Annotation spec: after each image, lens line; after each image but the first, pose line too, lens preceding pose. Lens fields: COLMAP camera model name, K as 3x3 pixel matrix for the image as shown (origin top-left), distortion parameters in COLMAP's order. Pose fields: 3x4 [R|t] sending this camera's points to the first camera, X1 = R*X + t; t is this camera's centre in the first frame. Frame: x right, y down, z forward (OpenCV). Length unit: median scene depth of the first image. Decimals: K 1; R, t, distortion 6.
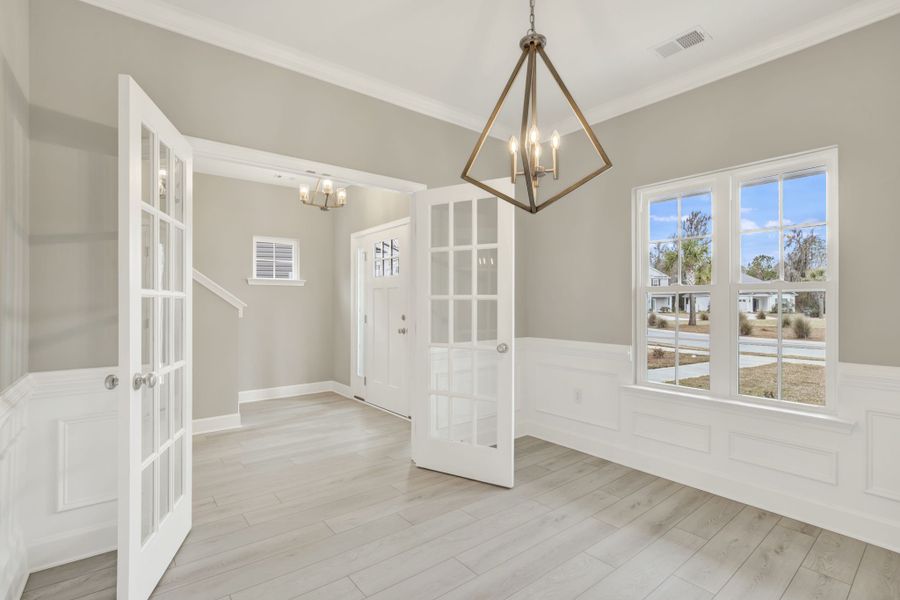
lens RADIAL K [[405.9, 0, 449.4], [0, 405.9, 299.4], [0, 0, 1]] dist [-0.004955, -0.000494]
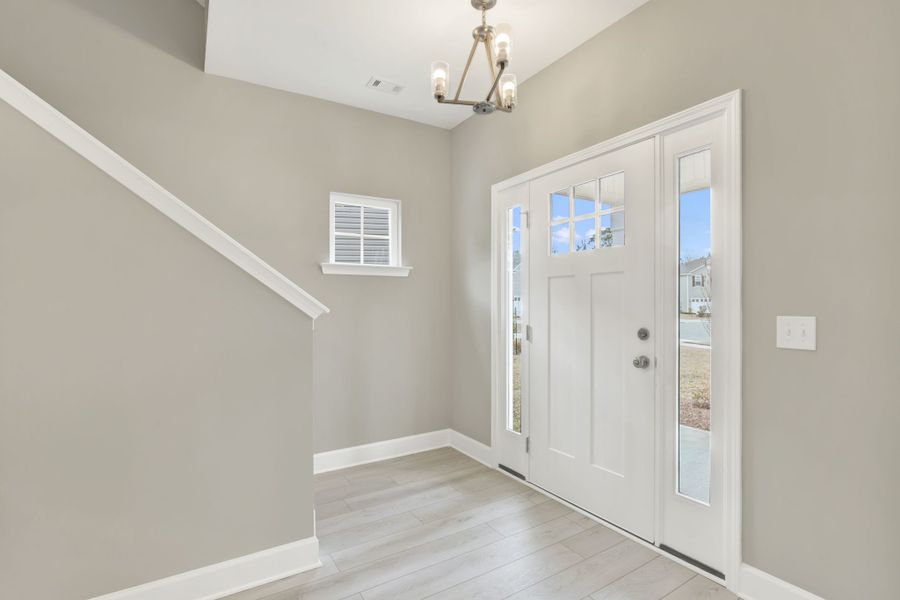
lens RADIAL K [[405.9, 0, 453.4], [0, 405.9, 293.8], [0, 0, 1]] dist [-0.004955, -0.000494]
pose [[0.993478, -0.008598, -0.113698, -0.233945], [0.007447, 0.999917, -0.010542, 0.000733], [0.113779, 0.009627, 0.993459, 0.420095]]
